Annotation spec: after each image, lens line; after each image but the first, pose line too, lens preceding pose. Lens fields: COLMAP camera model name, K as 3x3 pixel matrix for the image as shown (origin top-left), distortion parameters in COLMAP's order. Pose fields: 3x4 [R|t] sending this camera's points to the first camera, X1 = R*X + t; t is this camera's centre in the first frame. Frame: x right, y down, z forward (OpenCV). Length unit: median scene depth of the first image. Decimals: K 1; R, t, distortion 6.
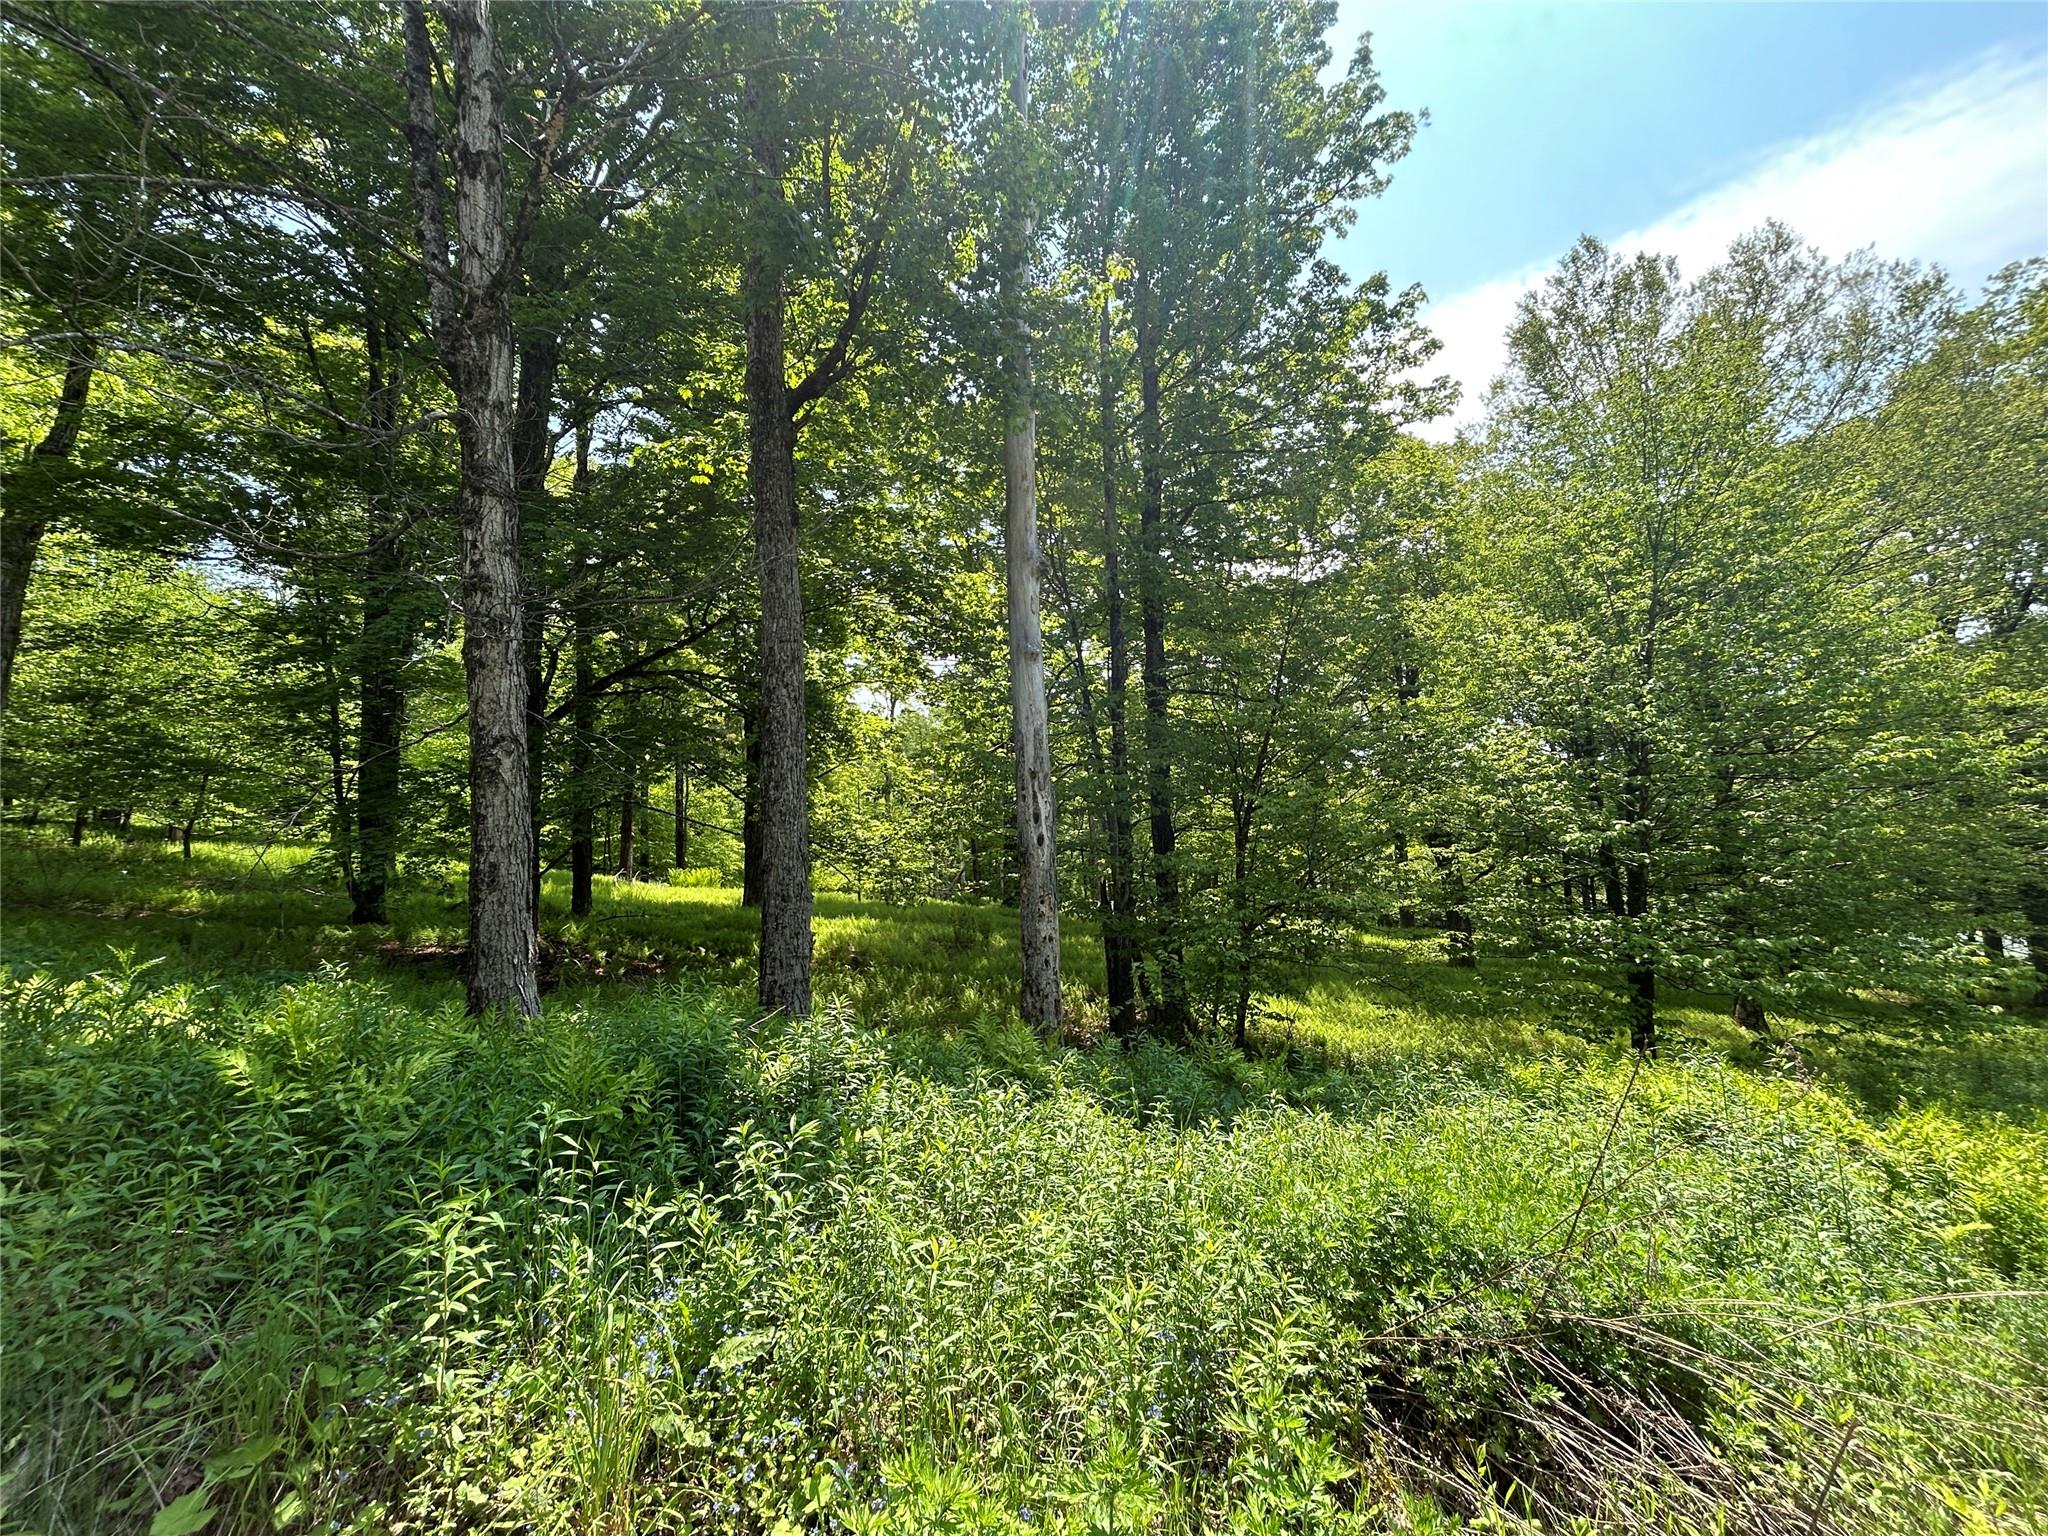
lens RADIAL K [[832.9, 0, 1024.0], [0, 832.9, 768.0], [0, 0, 1]] dist [0.001010, 0.000600]
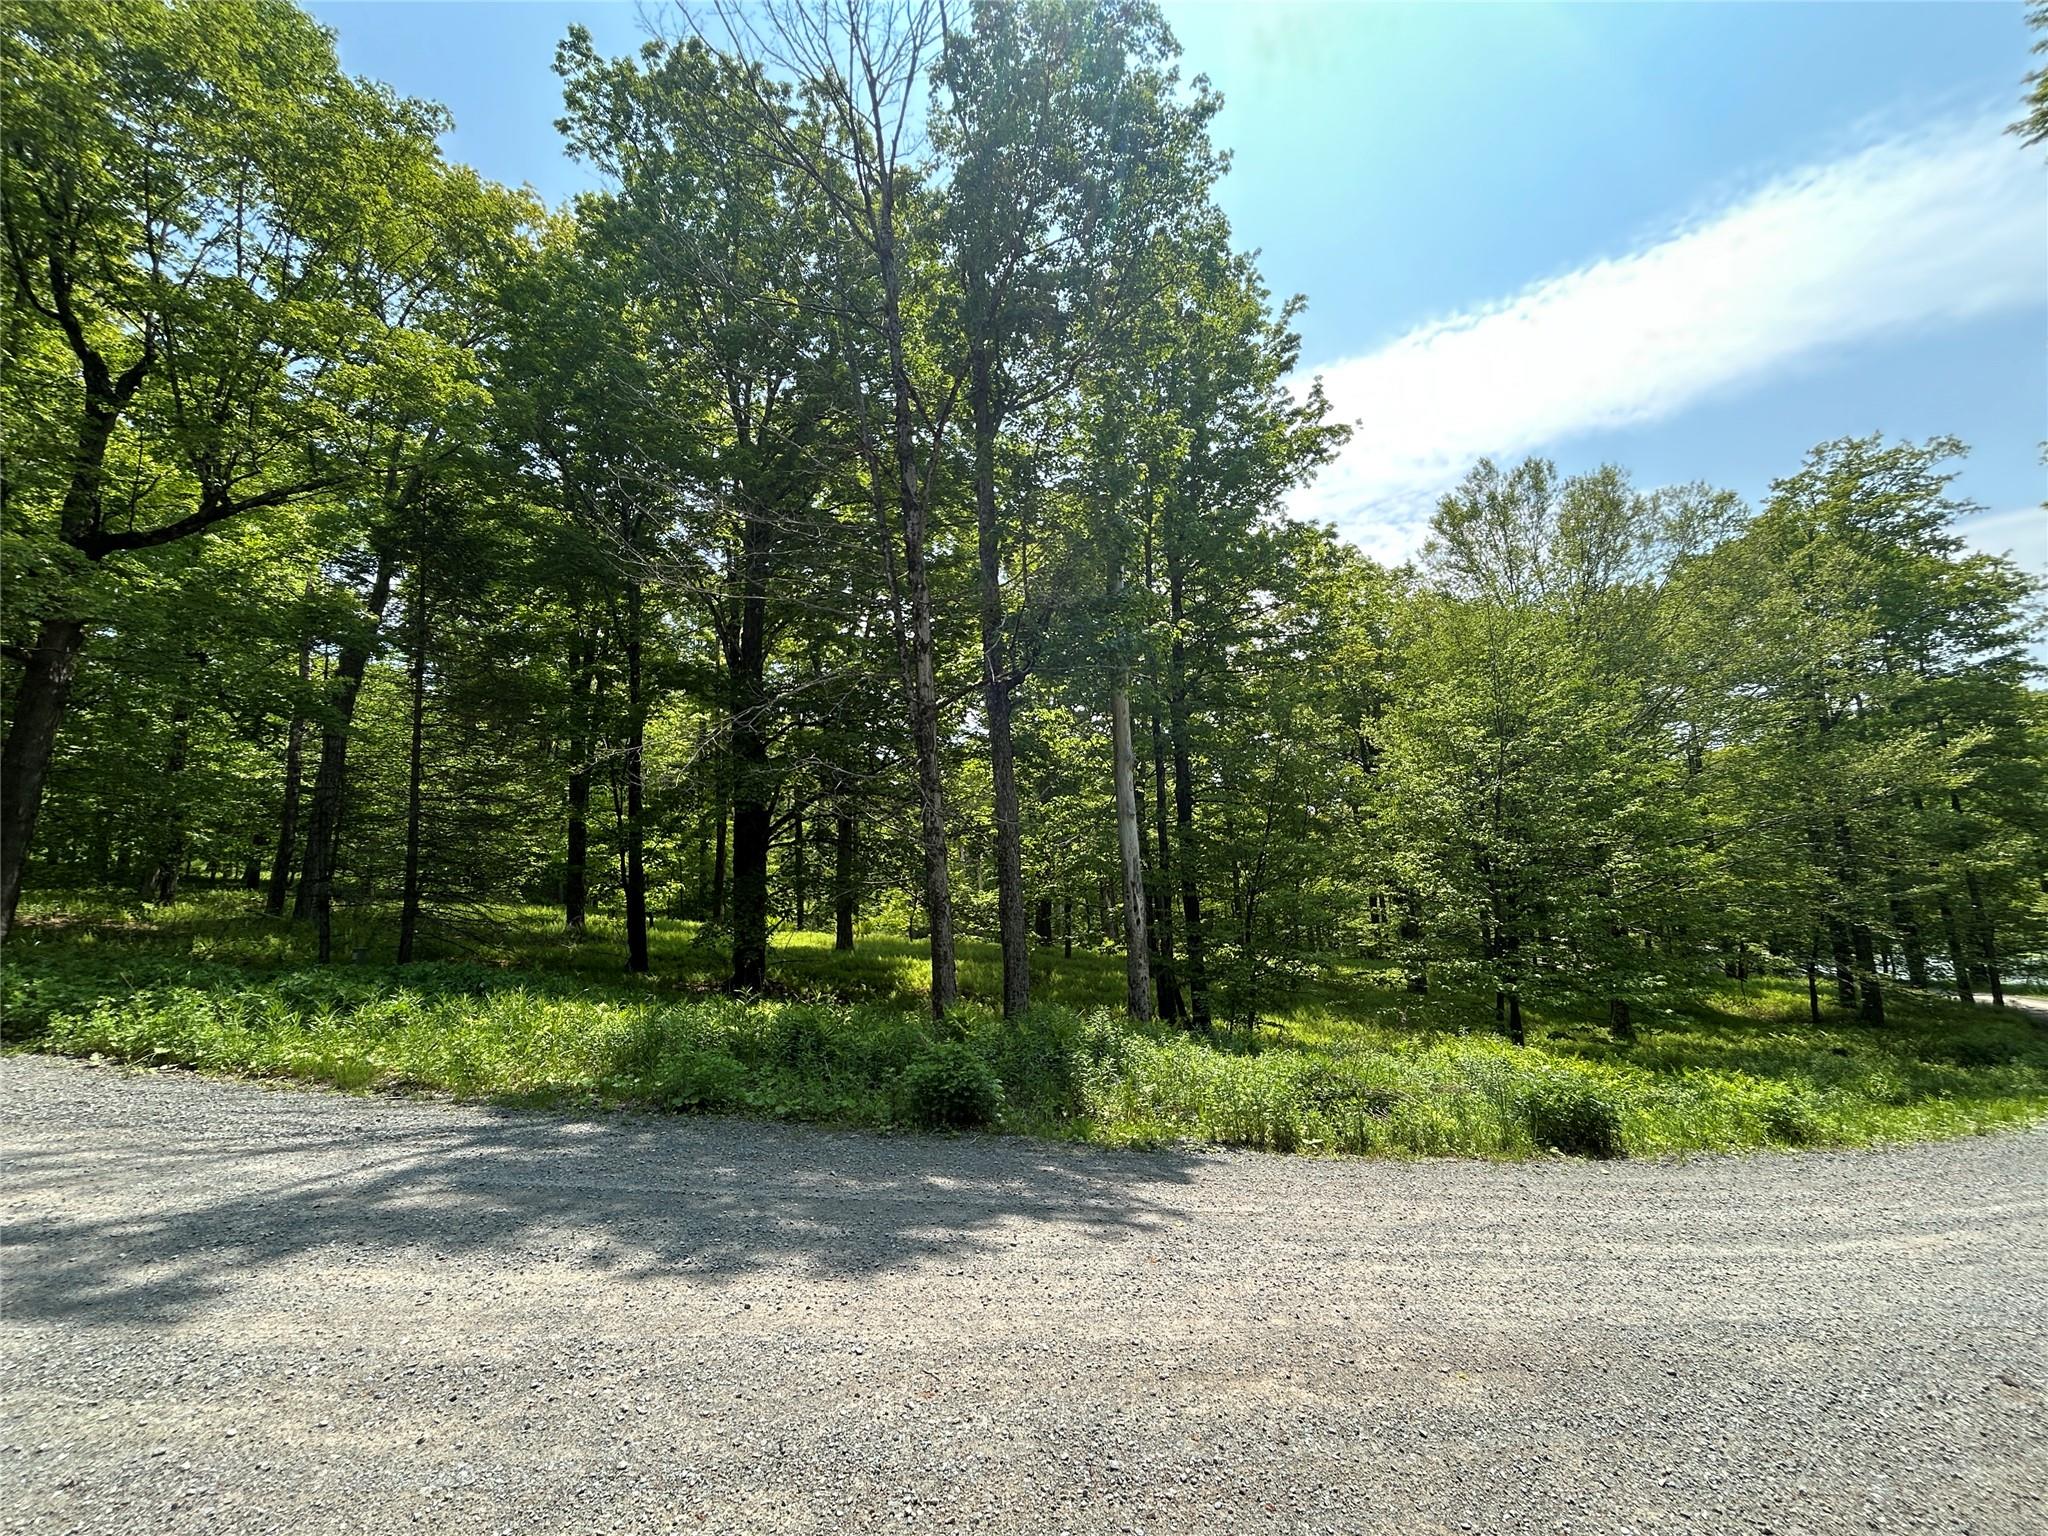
lens RADIAL K [[830.3, 0, 1024.0], [0, 830.3, 768.0], [0, 0, 1]] dist [-0.014019, 0.000137]
pose [[0.999913, -0.007011, 0.011165, -0.143103], [0.007412, 0.999314, -0.036294, -0.105724], [-0.010903, 0.036373, 0.999279, -0.453928]]
